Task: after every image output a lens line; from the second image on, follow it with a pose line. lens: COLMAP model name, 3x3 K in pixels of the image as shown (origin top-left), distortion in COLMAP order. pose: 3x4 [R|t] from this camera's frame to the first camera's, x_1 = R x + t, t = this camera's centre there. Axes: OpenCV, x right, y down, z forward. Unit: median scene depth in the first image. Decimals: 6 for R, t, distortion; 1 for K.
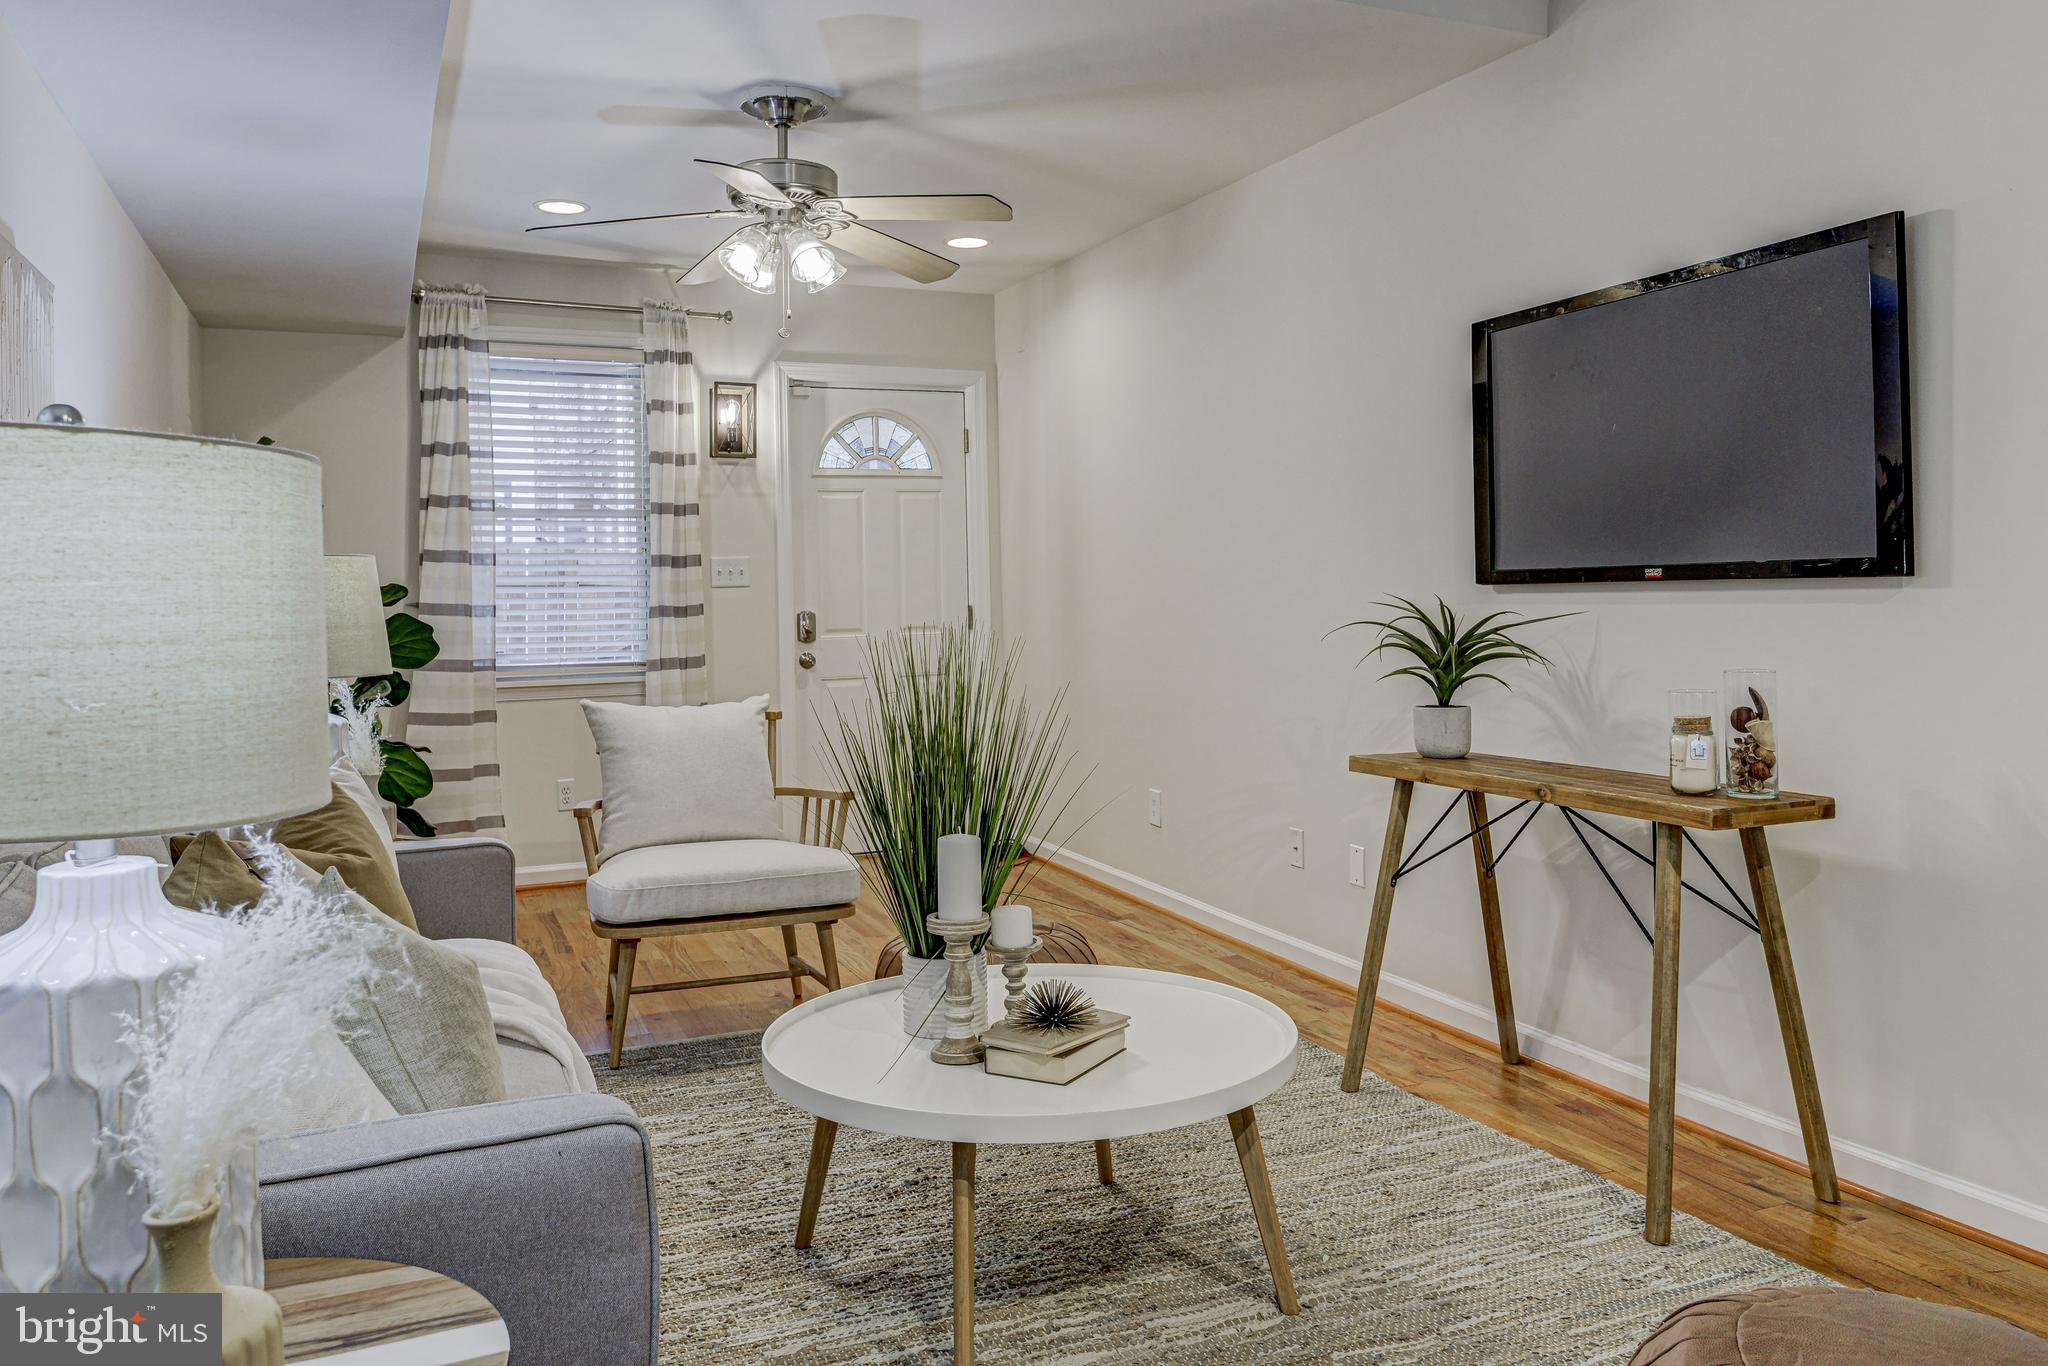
lens RADIAL K [[1491.2, 0, 1023.4], [0, 1491.2, 612.3], [0, 0, 1]] dist [-0.006323, -0.002947]
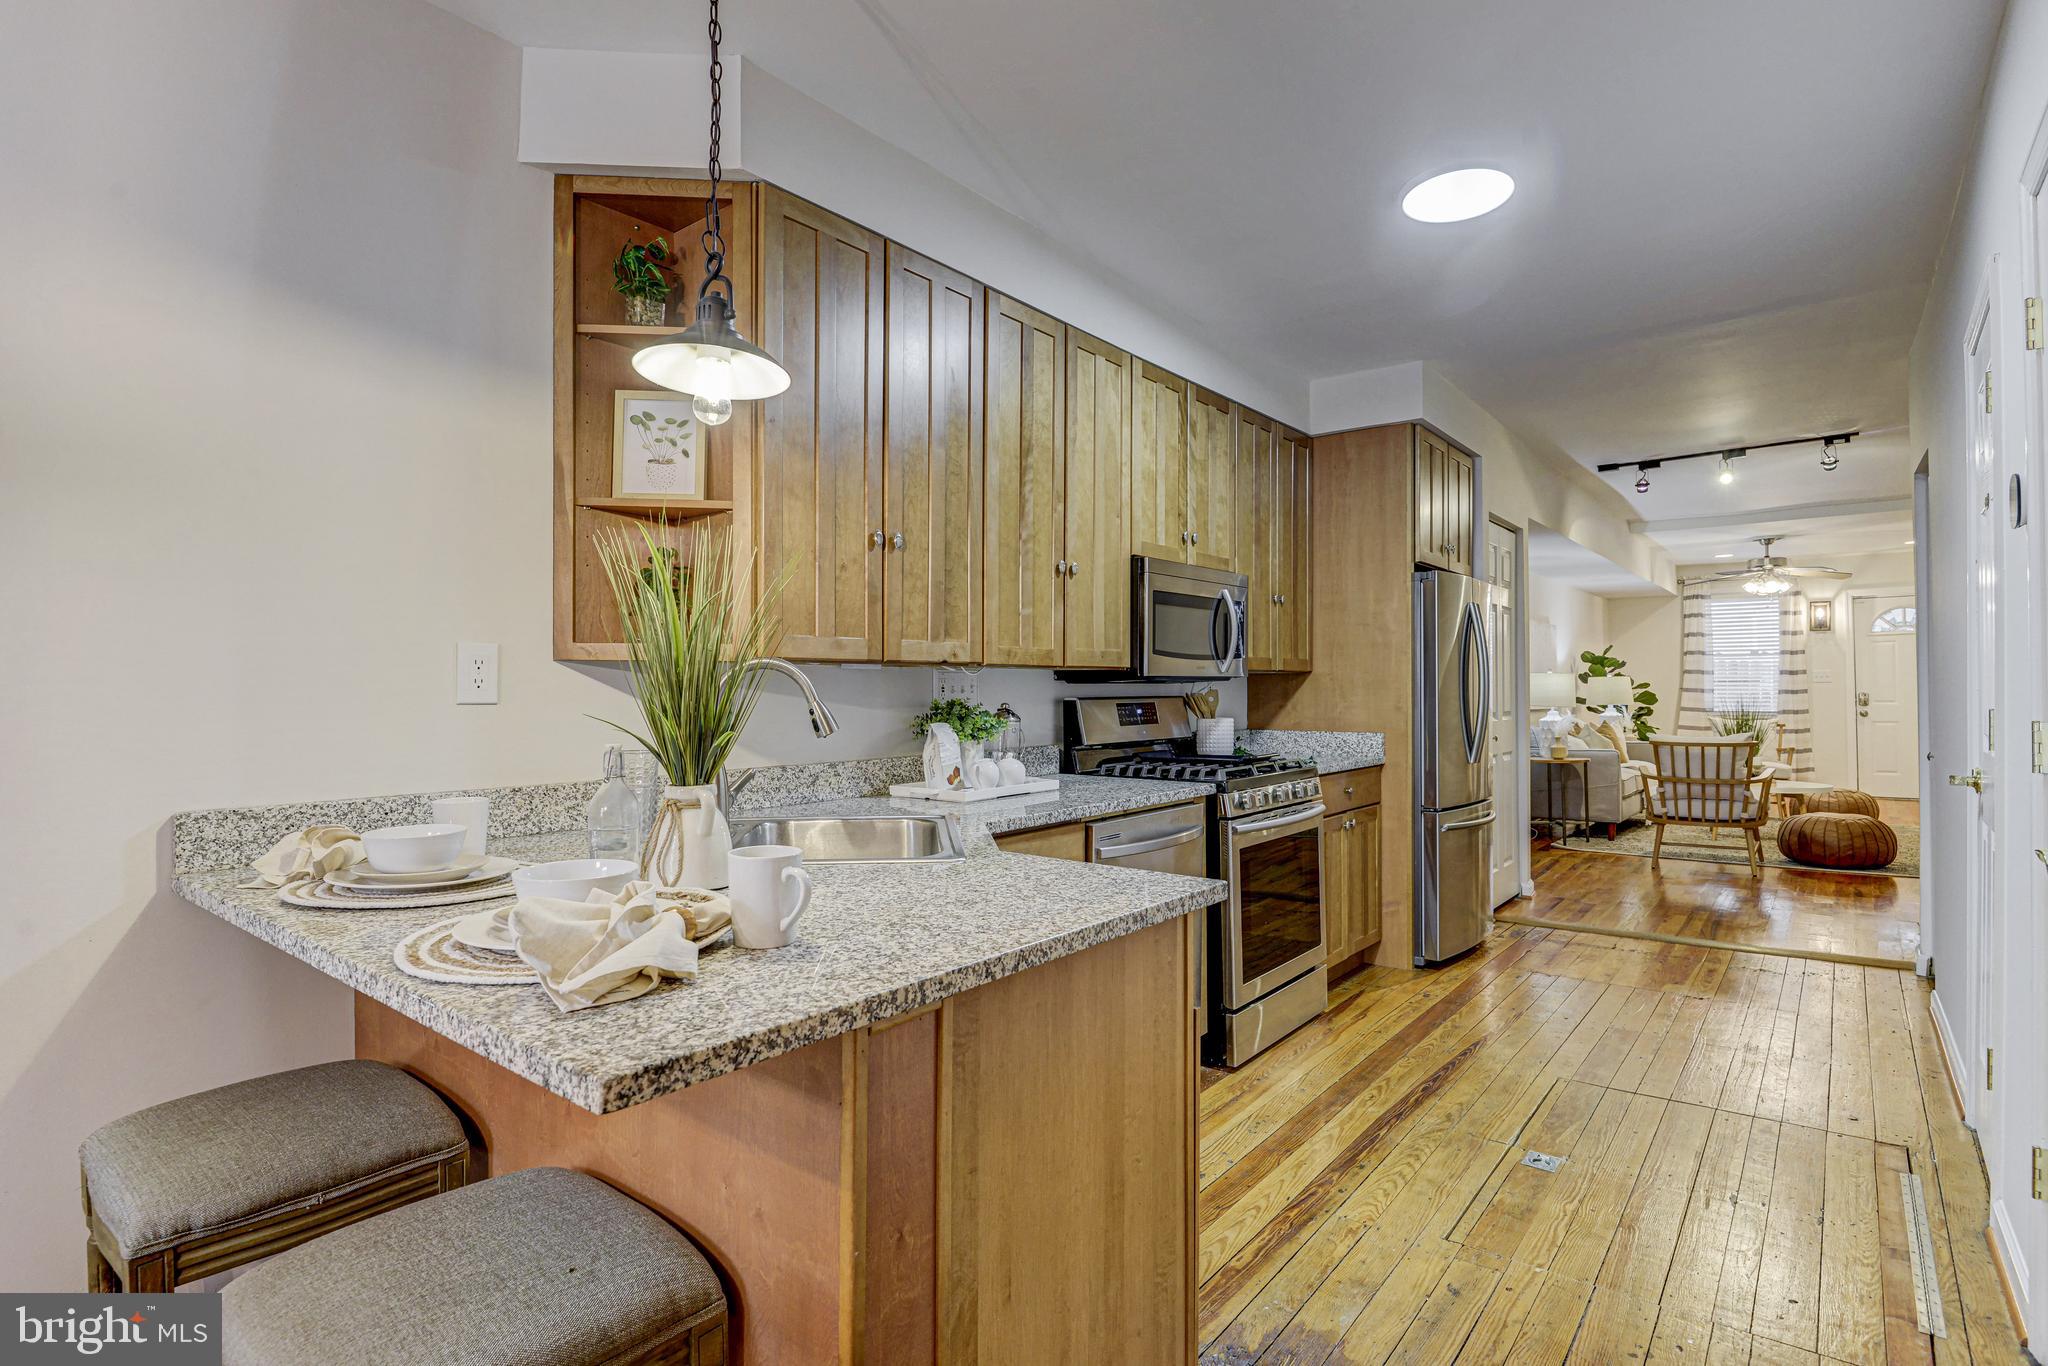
lens RADIAL K [[1030.5, 0, 998.1], [0, 1030.5, 682.2], [0, 0, 1]] dist [-0.006567, -0.007724]
pose [[0.452928, 0.001675, -0.891545, 0.728508], [-0.011403, 0.999927, -0.003915, 0.005279], [0.891474, 0.011940, 0.452915, -1.034102]]
